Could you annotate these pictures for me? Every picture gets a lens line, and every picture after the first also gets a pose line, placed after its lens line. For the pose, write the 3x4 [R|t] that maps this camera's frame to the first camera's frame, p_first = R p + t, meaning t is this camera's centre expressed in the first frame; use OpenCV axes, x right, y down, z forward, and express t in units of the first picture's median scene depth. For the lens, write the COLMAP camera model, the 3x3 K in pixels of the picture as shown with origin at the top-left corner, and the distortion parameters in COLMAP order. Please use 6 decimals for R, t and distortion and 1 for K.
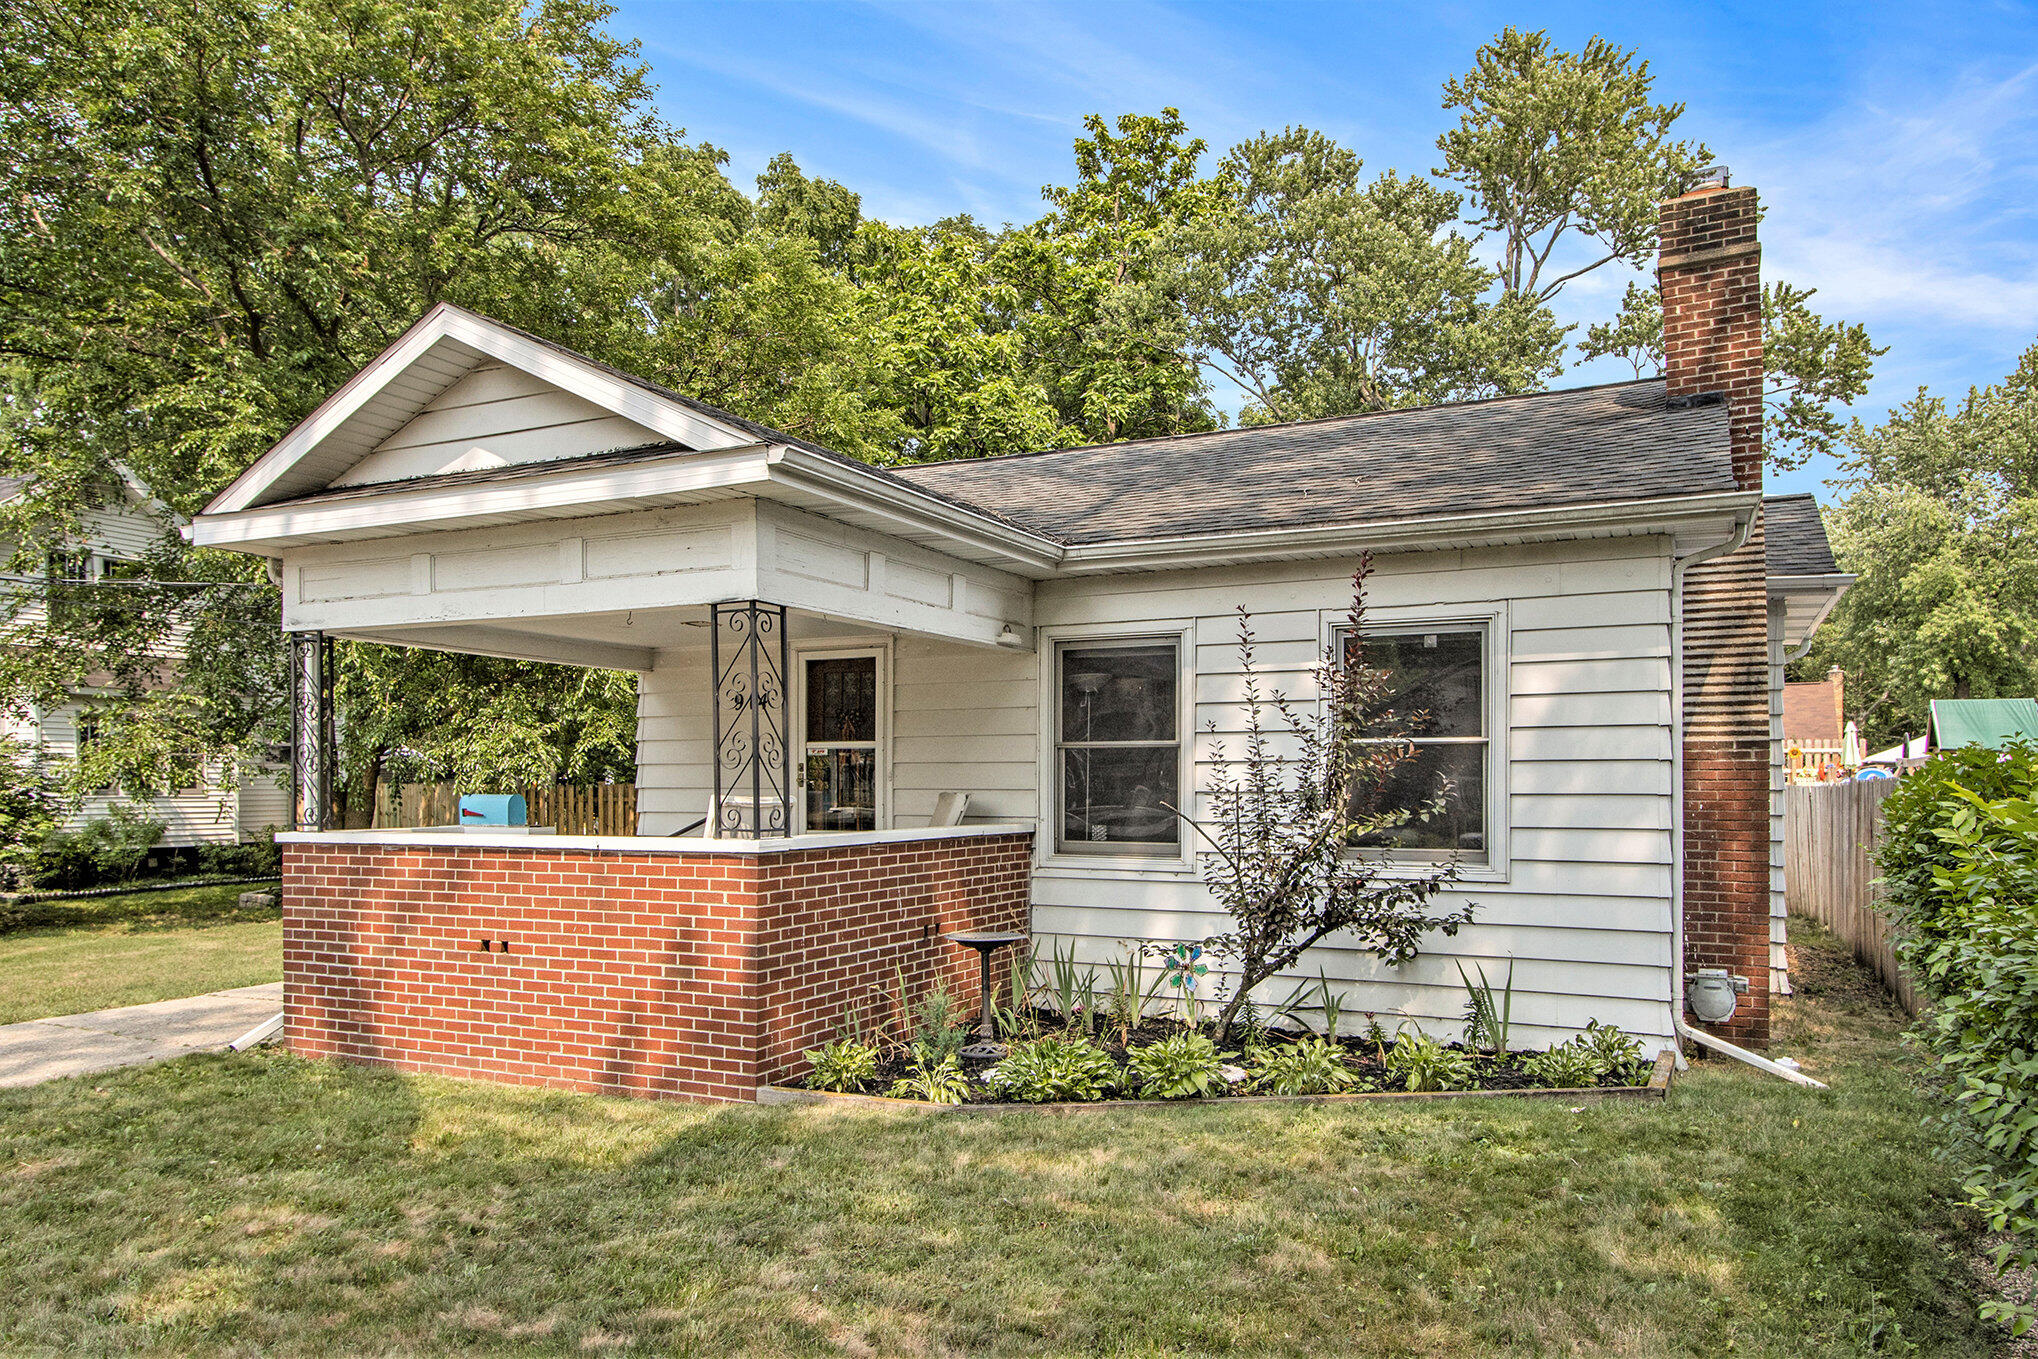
lens RADIAL K [[1358.6, 0, 1019.3], [0, 1358.6, 714.7], [0, 0, 1]] dist [0.004102, -0.001339]
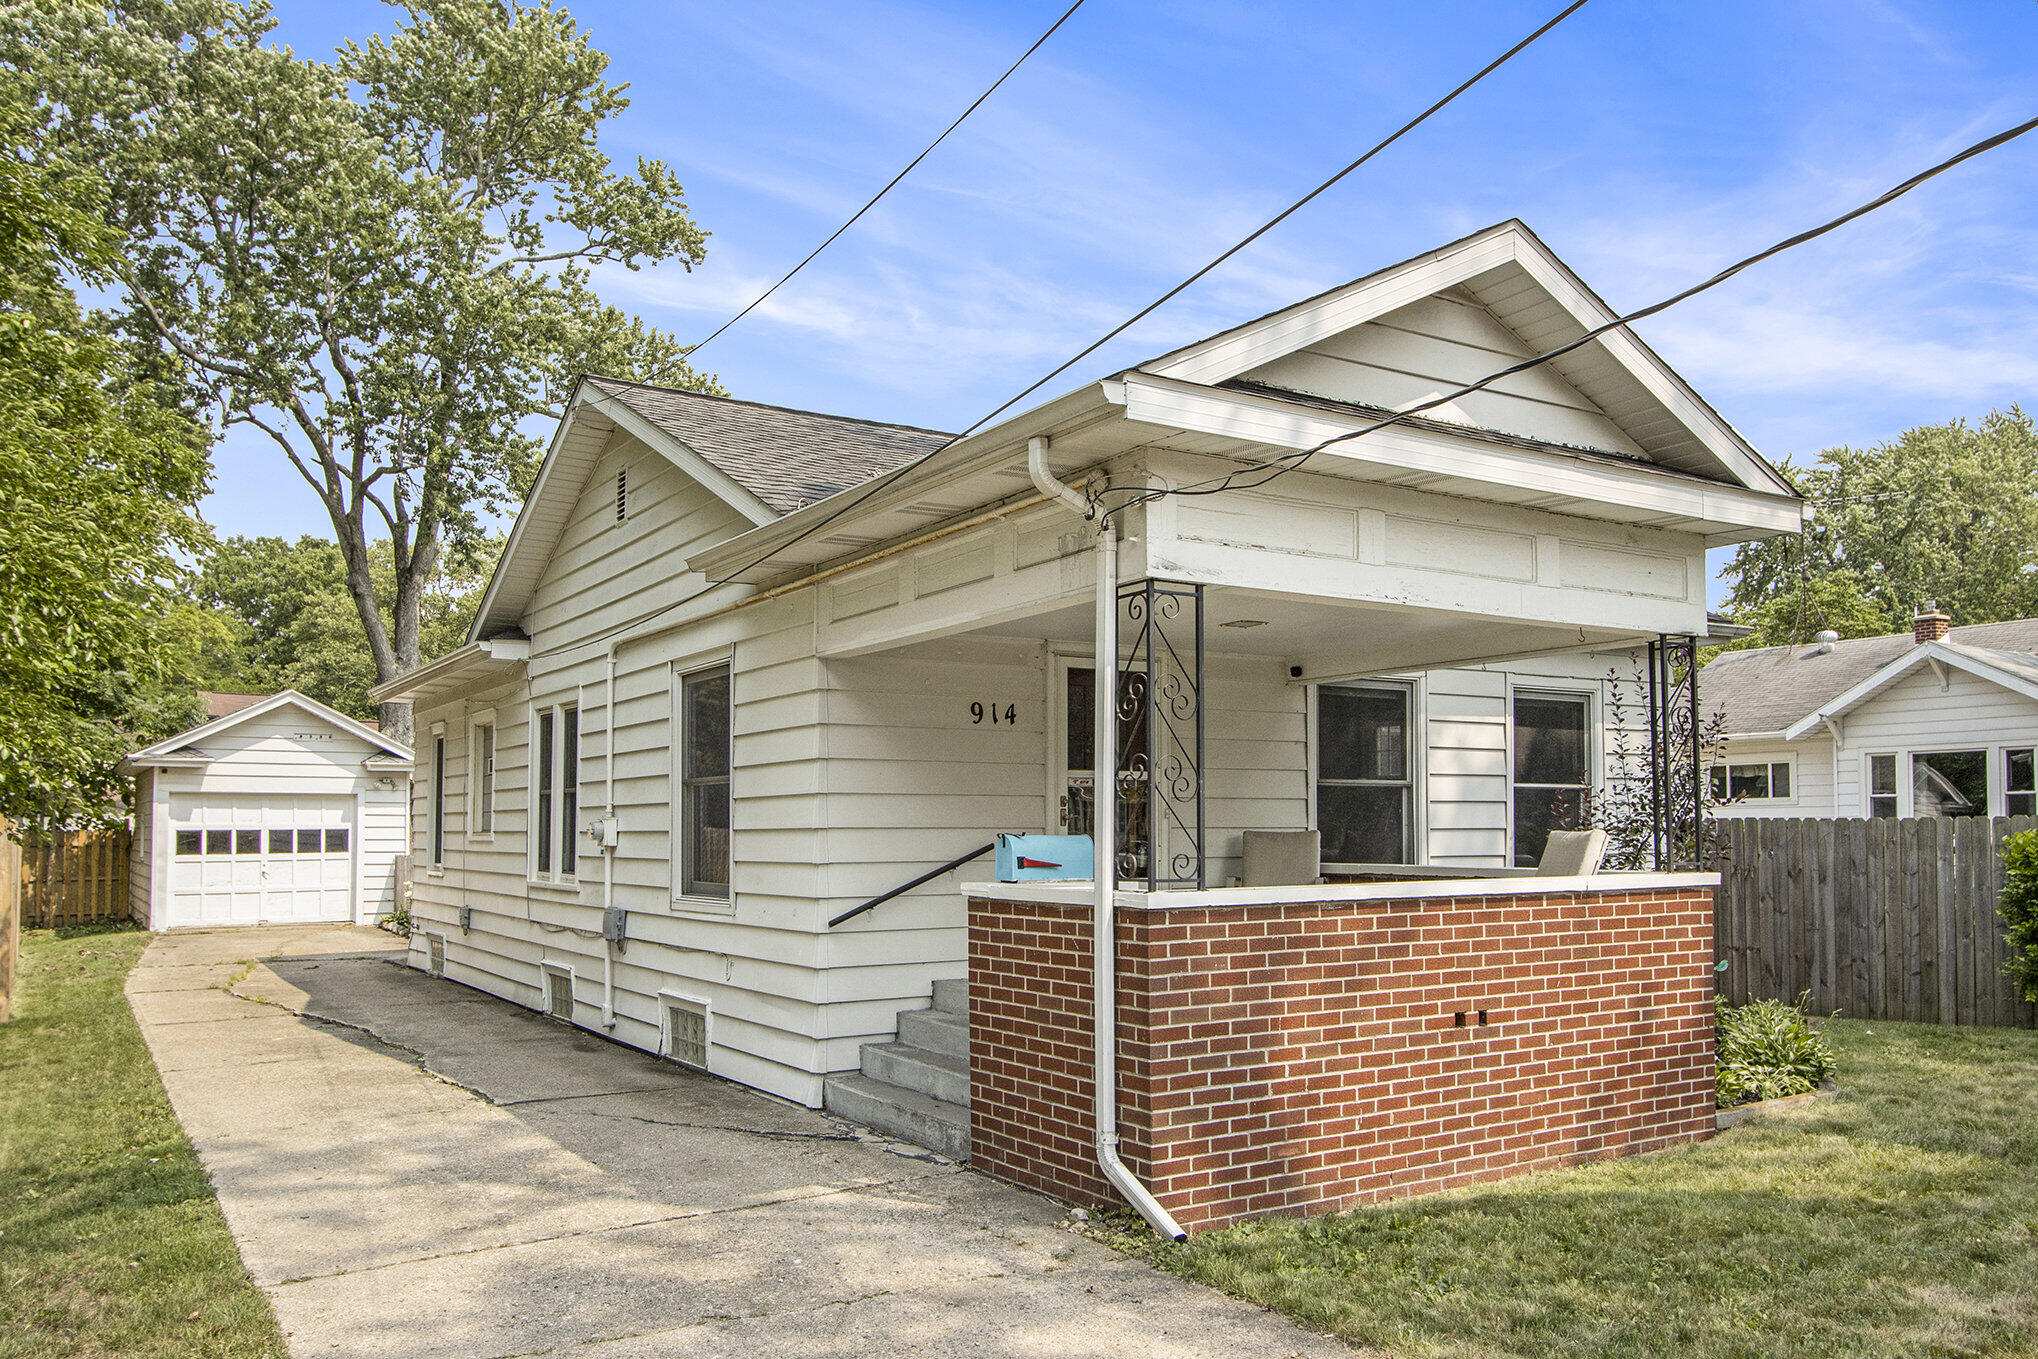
lens RADIAL K [[1640.5, 0, 905.6], [0, 1640.5, 751.6], [0, 0, 1]] dist [-0.038356, 0.000989]
pose [[0.545406, 0.037551, 0.837330, -1.288240], [-0.038209, 0.999071, -0.019916, 0.040810], [-0.837301, -0.021131, 0.546334, 0.700683]]
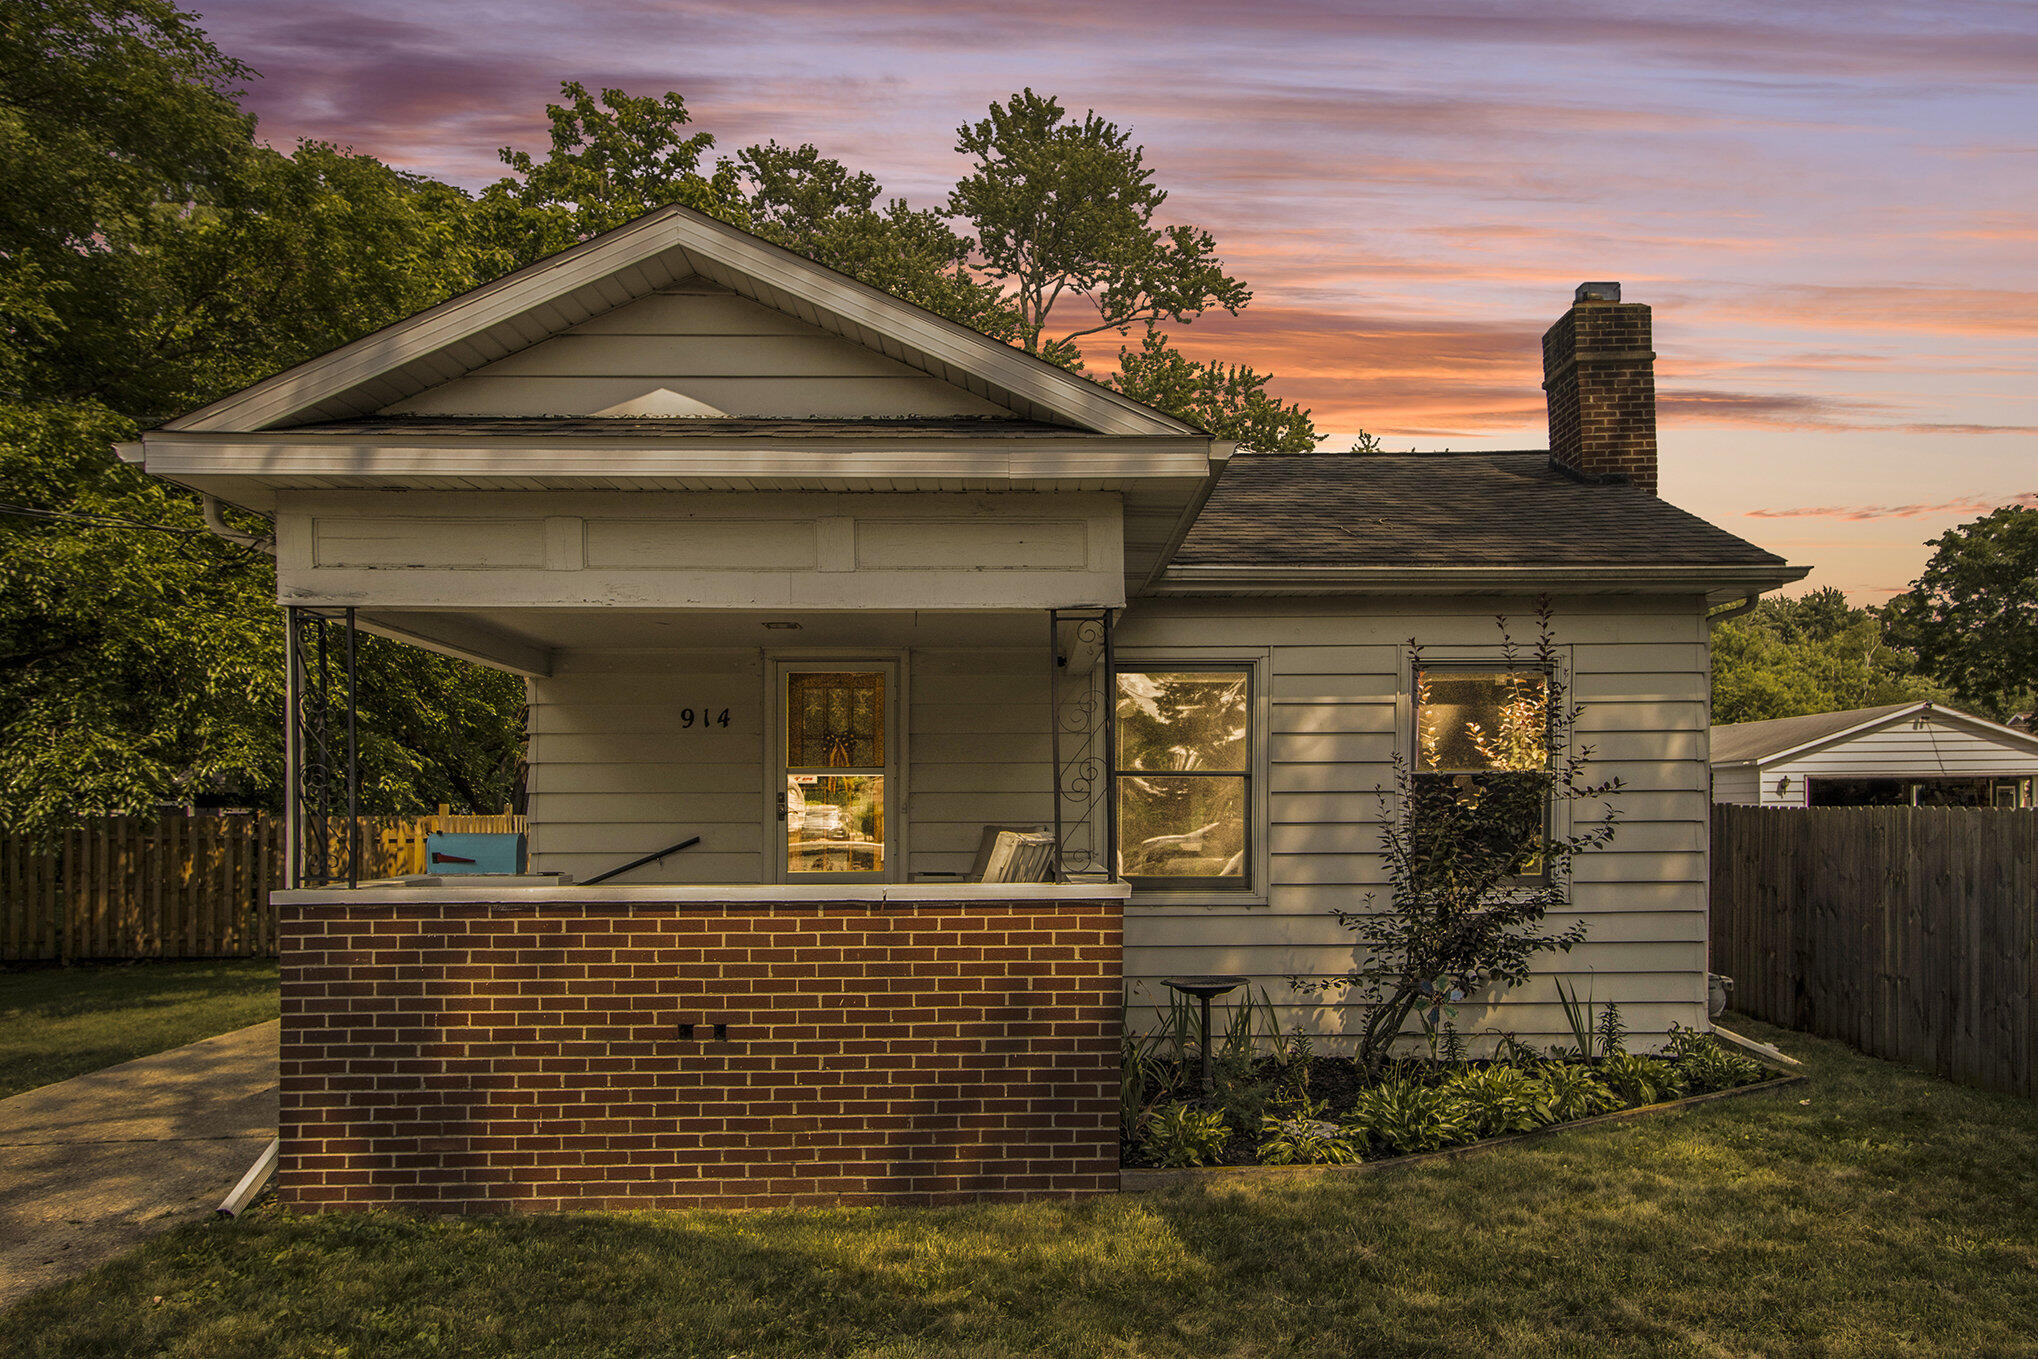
lens RADIAL K [[1411.7, 0, 1022.9], [0, 1411.7, 675.4], [0, 0, 1]] dist [-0.008359, -0.000731]
pose [[0.893856, 0.037888, 0.446750, -0.546523], [-0.018124, 0.998662, -0.048431, 0.003528], [-0.447987, 0.035193, 0.893347, 0.181366]]
